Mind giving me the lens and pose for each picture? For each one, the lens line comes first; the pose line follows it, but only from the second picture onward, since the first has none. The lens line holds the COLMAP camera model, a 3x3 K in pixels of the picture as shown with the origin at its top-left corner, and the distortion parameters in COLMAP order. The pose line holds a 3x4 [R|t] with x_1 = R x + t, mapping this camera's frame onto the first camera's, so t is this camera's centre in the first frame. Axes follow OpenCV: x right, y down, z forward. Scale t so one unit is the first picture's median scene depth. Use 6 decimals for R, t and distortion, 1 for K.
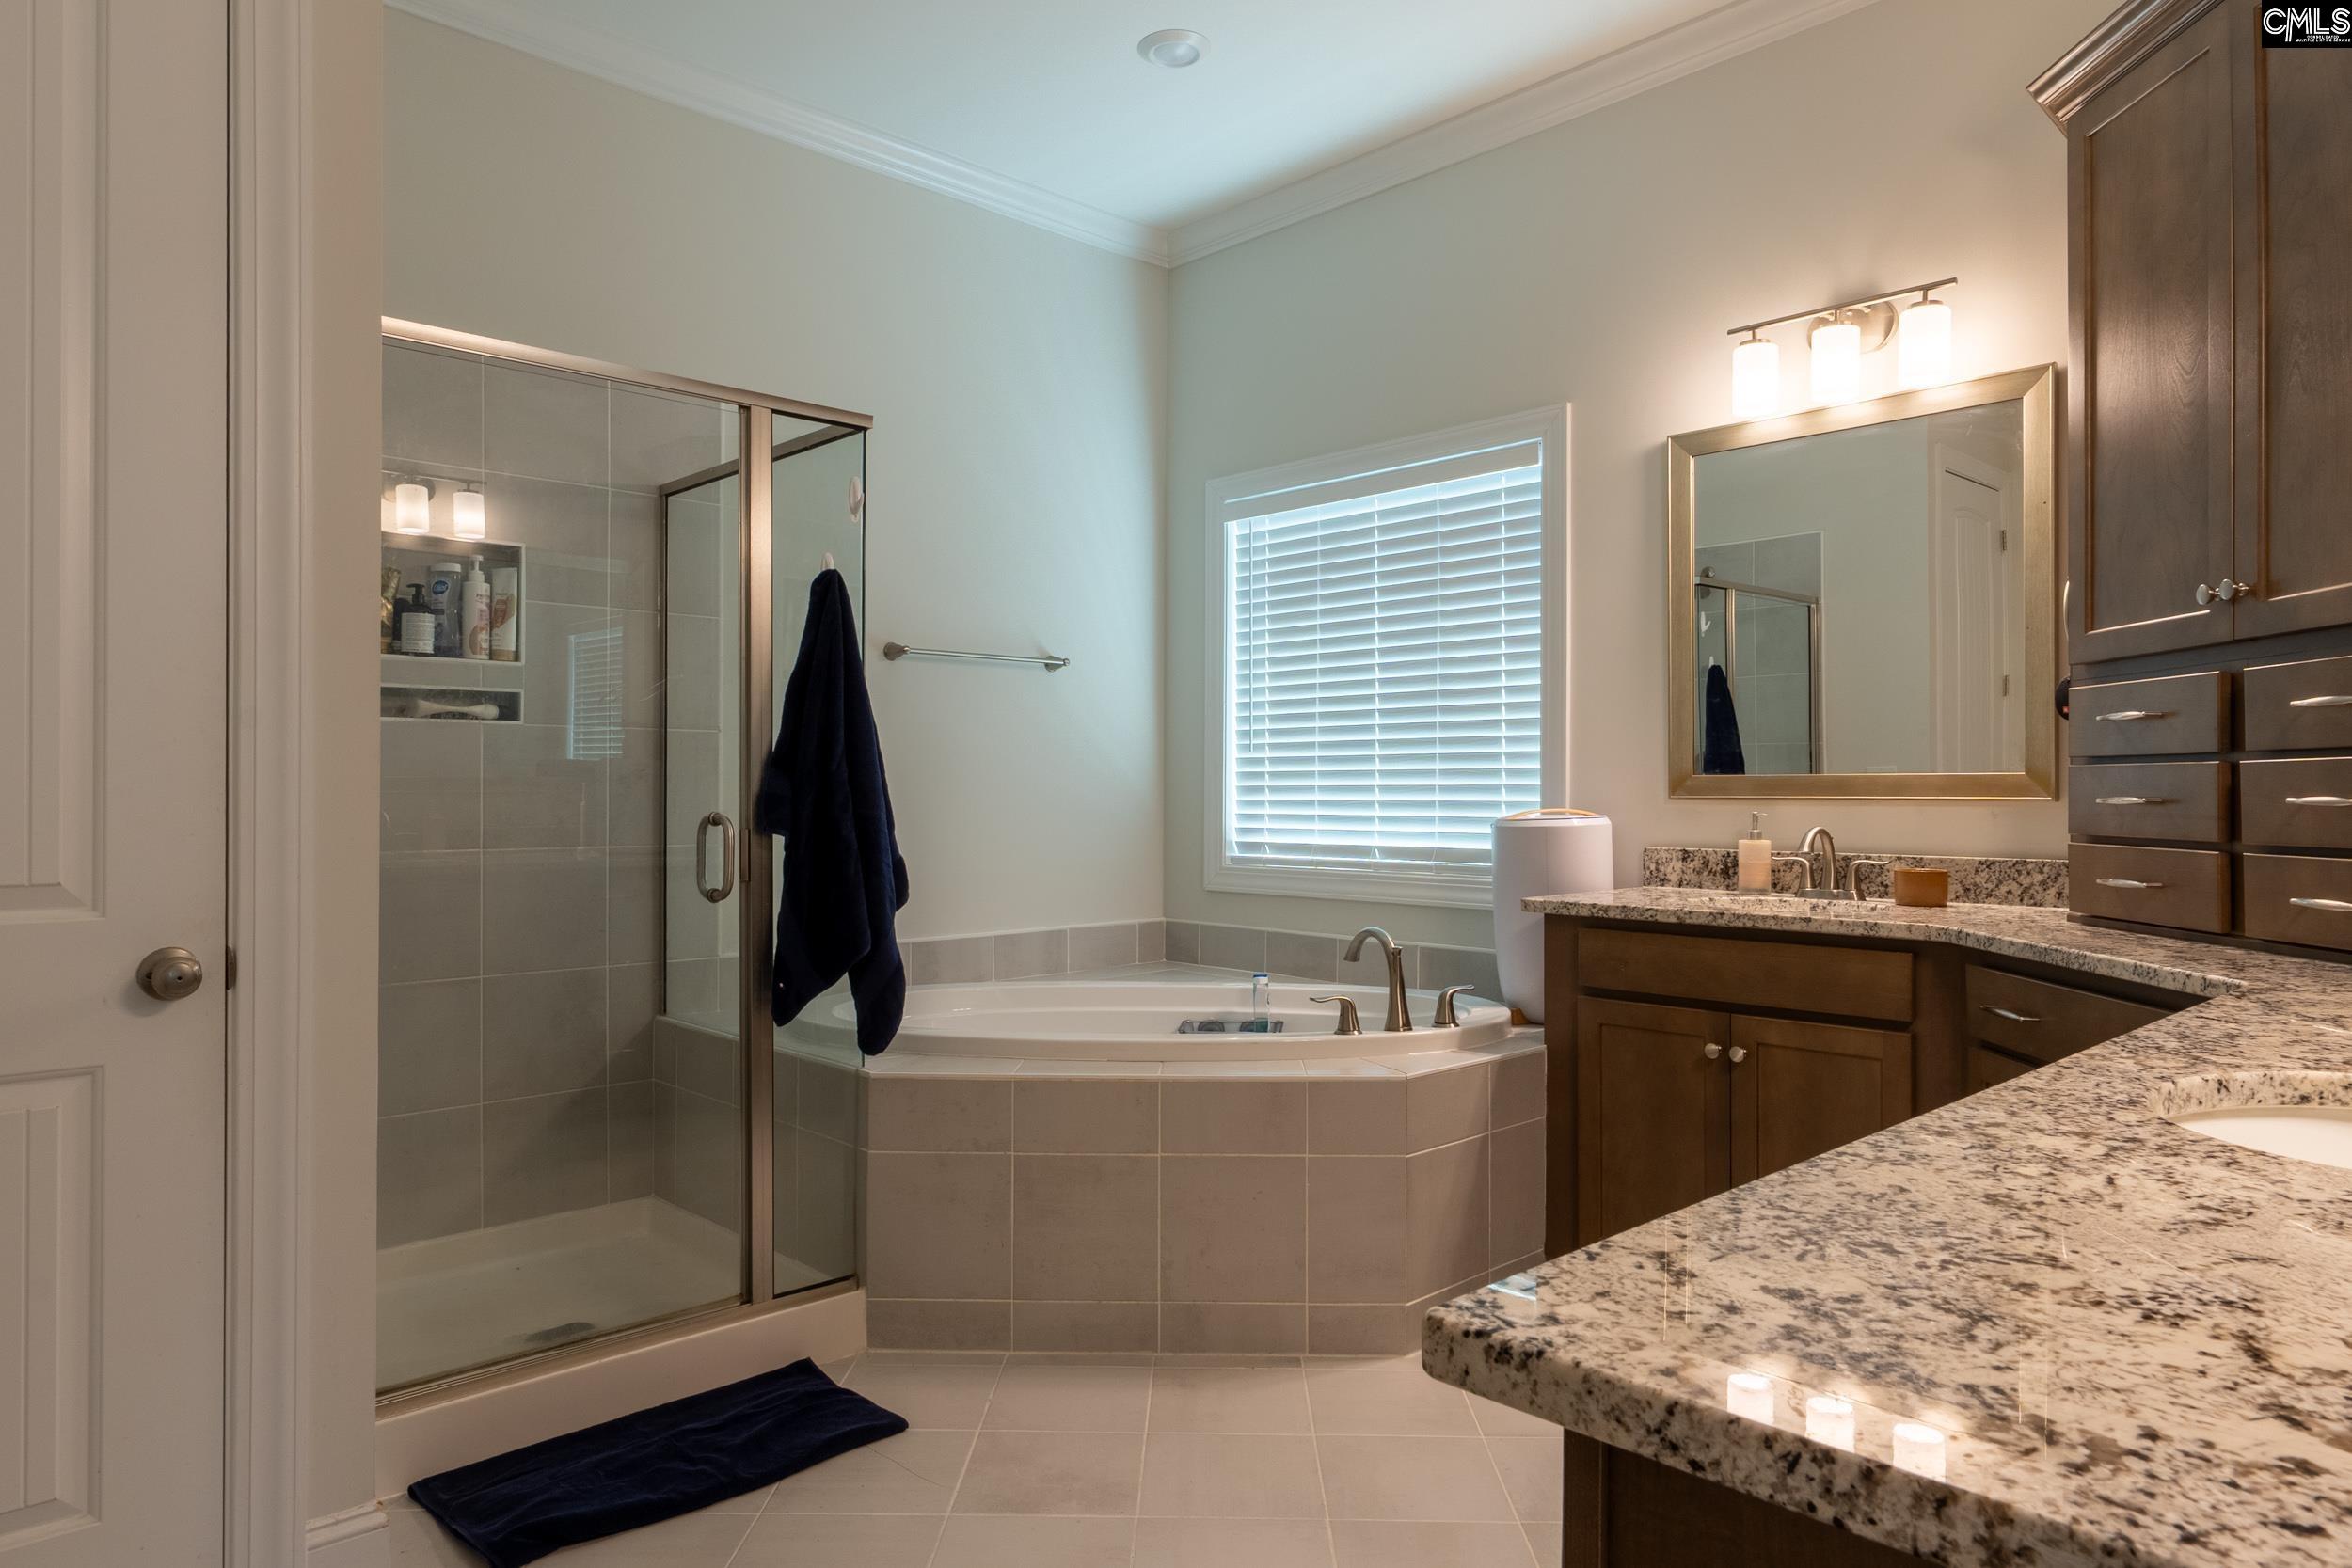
lens RADIAL K [[1419.2, 0, 1177.3], [0, 1419.2, 784.4], [0, 0, 1]] dist [-0.002014, 0.001255]
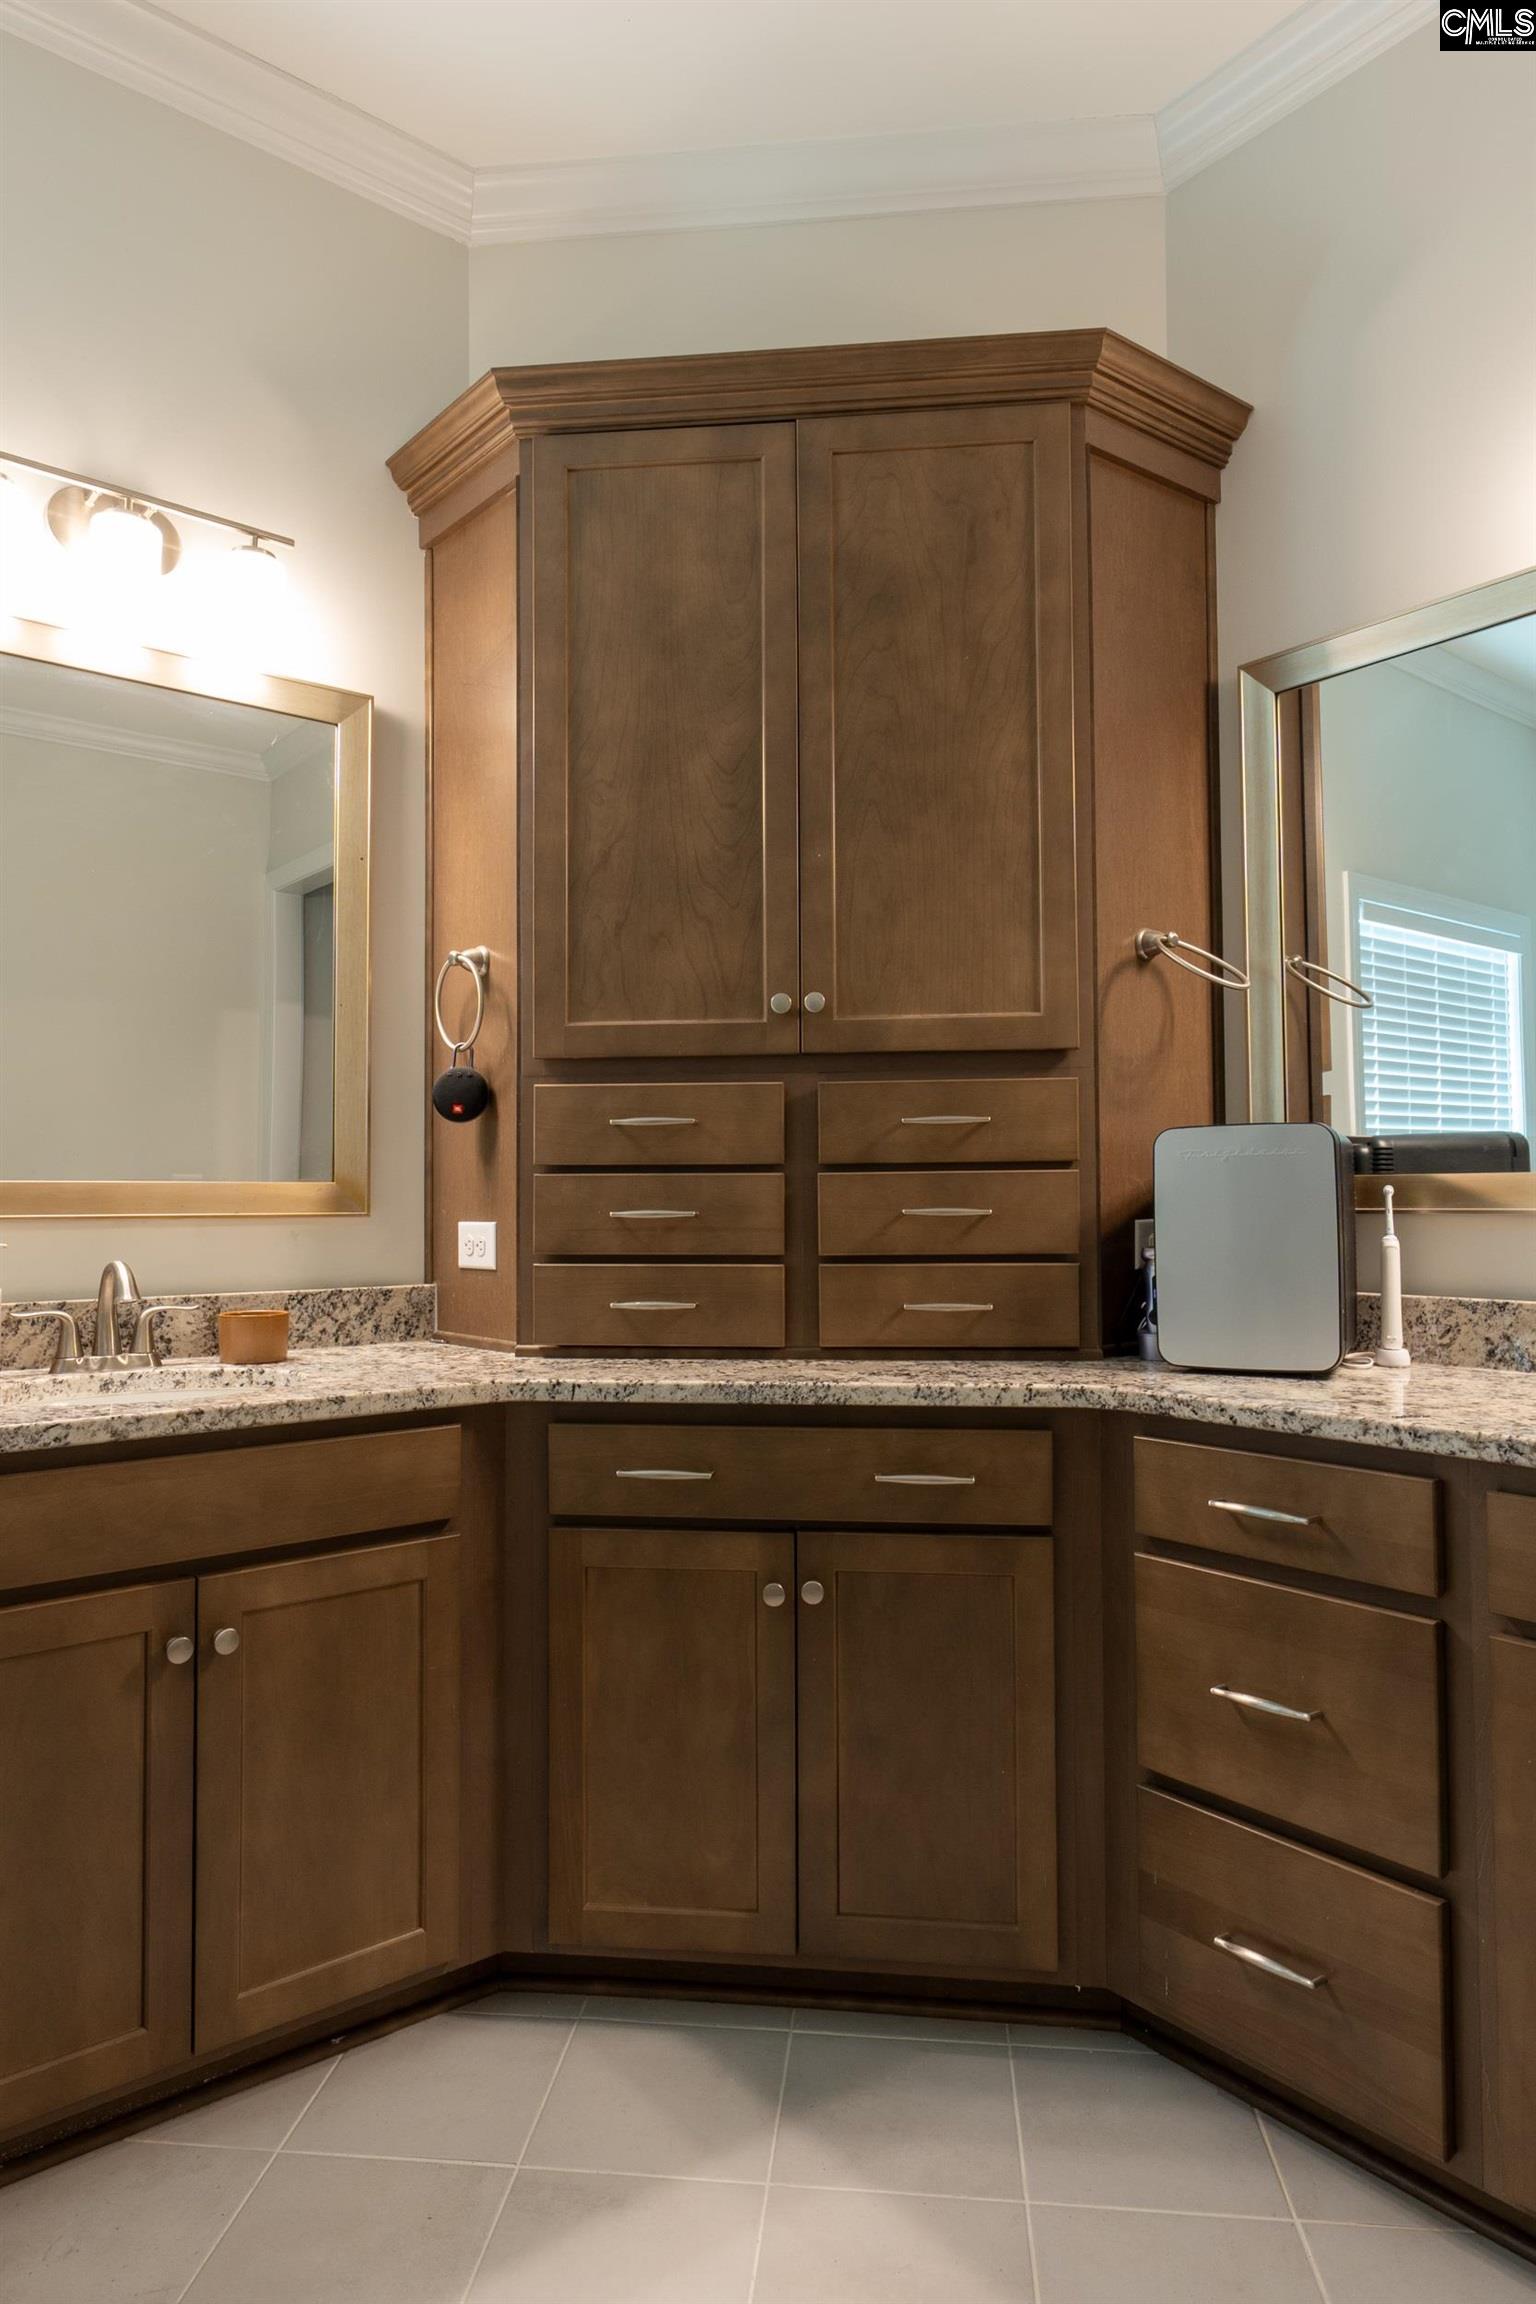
lens RADIAL K [[1390.4, 0, 769.1], [0, 1390.4, 1155.9], [0, 0, 1]] dist [-0.002014, 0.001255]
pose [[0.085226, 0.031440, 0.995865, -0.179719], [-0.000994, 0.999504, -0.031470, 0.001687], [-0.996361, 0.001692, 0.085215, 0.707304]]
